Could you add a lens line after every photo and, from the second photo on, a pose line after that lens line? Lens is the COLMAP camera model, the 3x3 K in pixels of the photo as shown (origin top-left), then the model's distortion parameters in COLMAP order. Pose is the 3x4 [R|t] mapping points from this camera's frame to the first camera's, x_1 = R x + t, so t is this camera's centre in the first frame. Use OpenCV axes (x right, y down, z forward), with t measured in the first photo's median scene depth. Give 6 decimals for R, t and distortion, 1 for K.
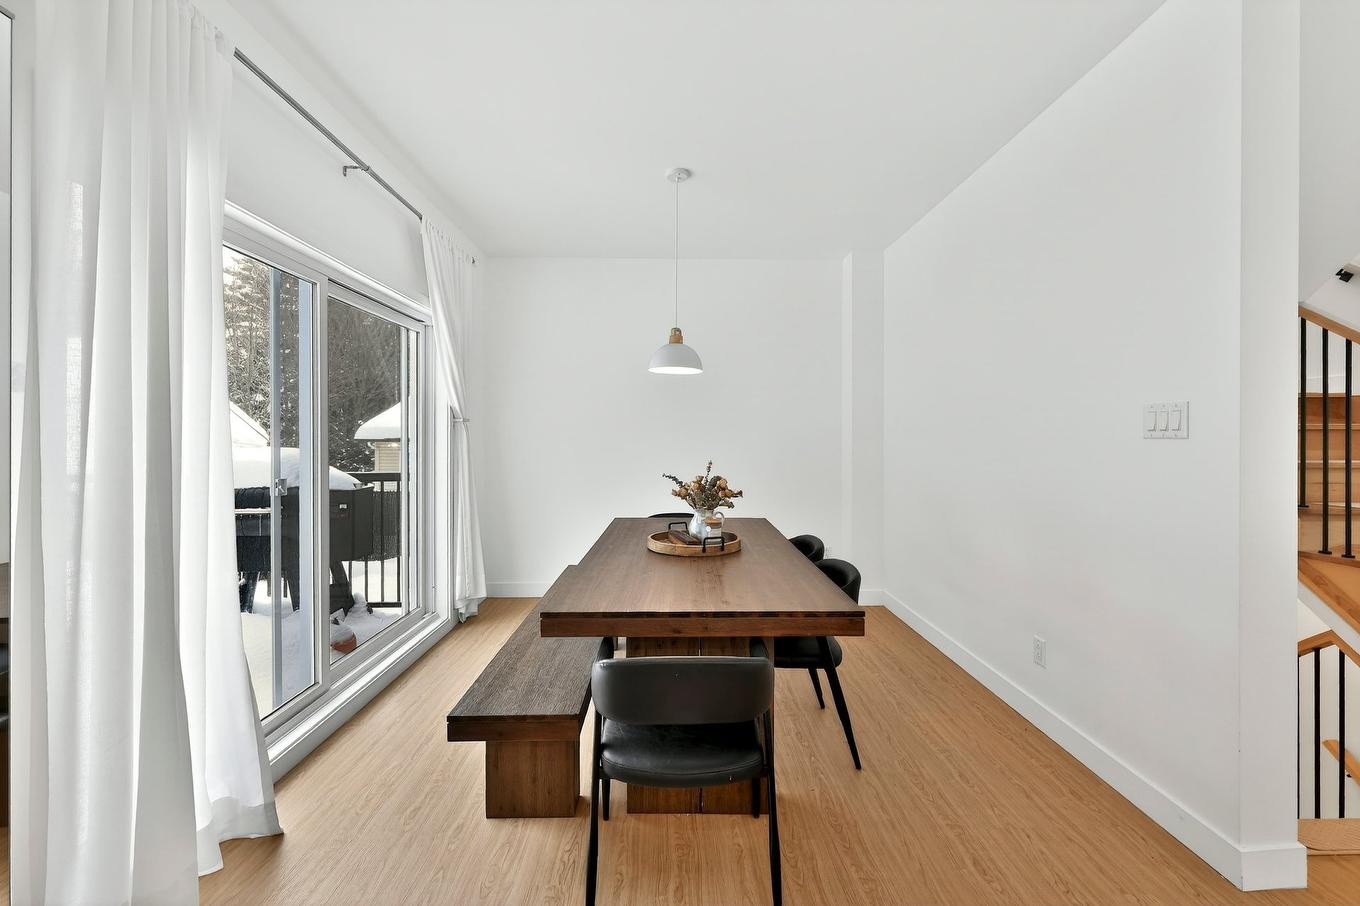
lens RADIAL K [[556.4, 0, 669.1], [0, 556.4, 442.6], [0, 0, 1]] dist [0.001958, -0.000296]
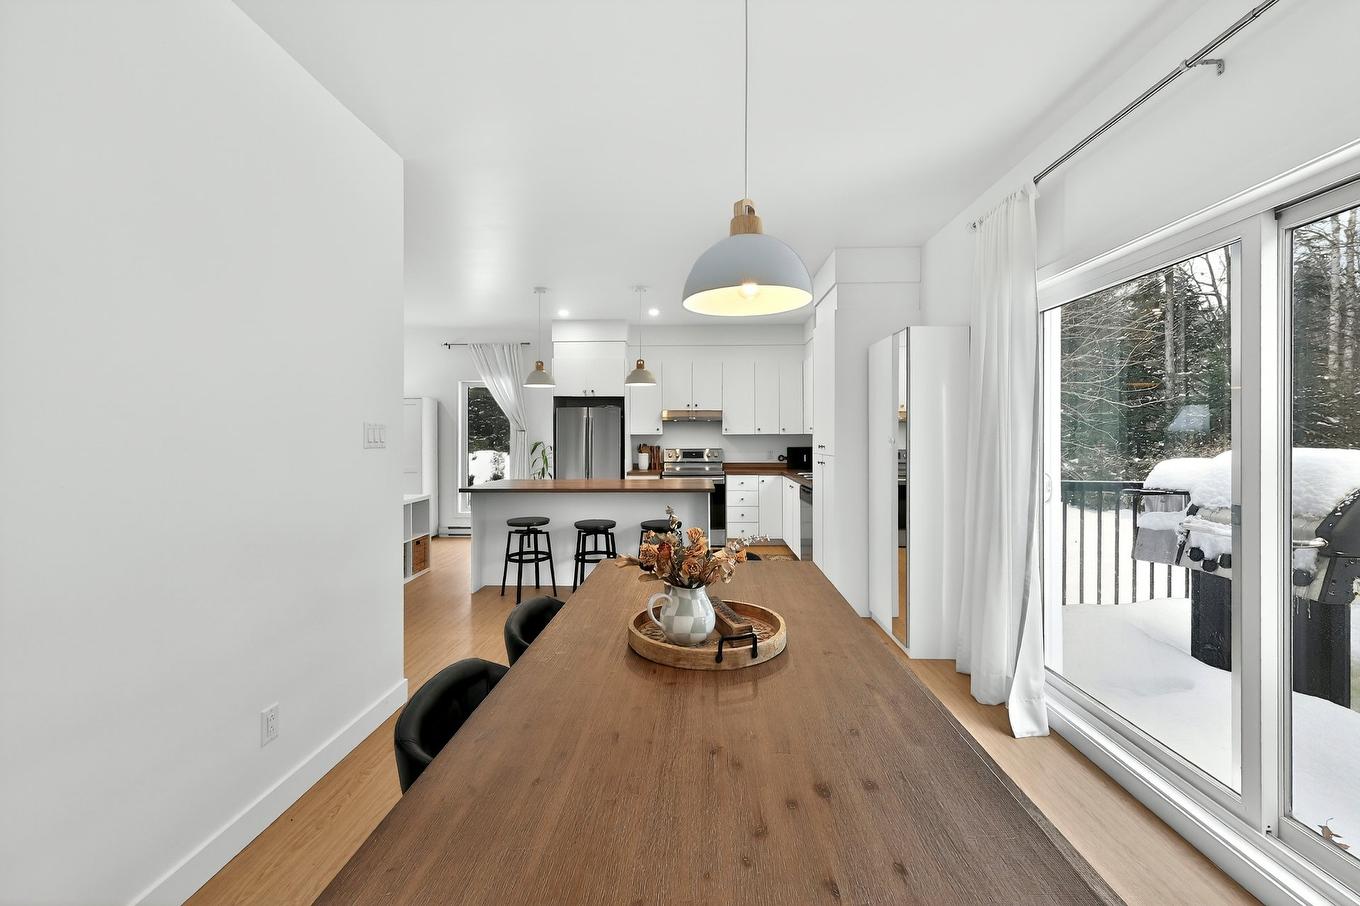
lens RADIAL K [[556.4, 0, 683.0], [0, 556.4, 435.2], [0, 0, 1]] dist [0.001958, -0.000296]
pose [[-0.999953, -0.002411, 0.009338, 0.070860], [-0.002434, 0.999994, -0.002421, -0.025950], [-0.009332, -0.002444, -0.999953, 1.578073]]
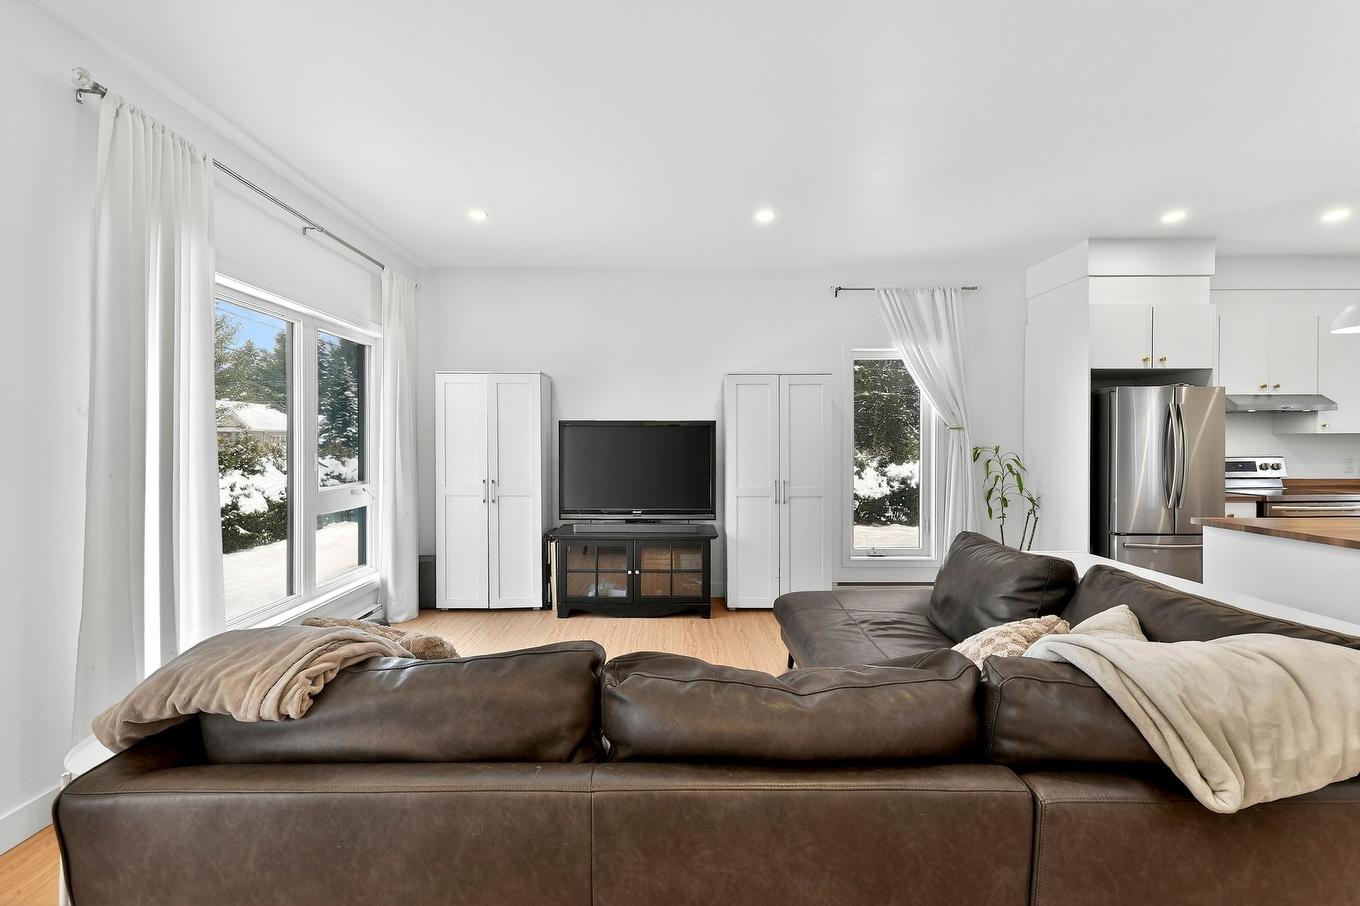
lens RADIAL K [[556.4, 0, 674.5], [0, 556.4, 445.4], [0, 0, 1]] dist [0.001958, -0.000296]
pose [[-0.999946, -0.000351, -0.010414, 1.415726], [-0.000462, 0.999943, 0.010709, -0.019755], [0.010410, 0.010713, -0.999888, 0.767948]]
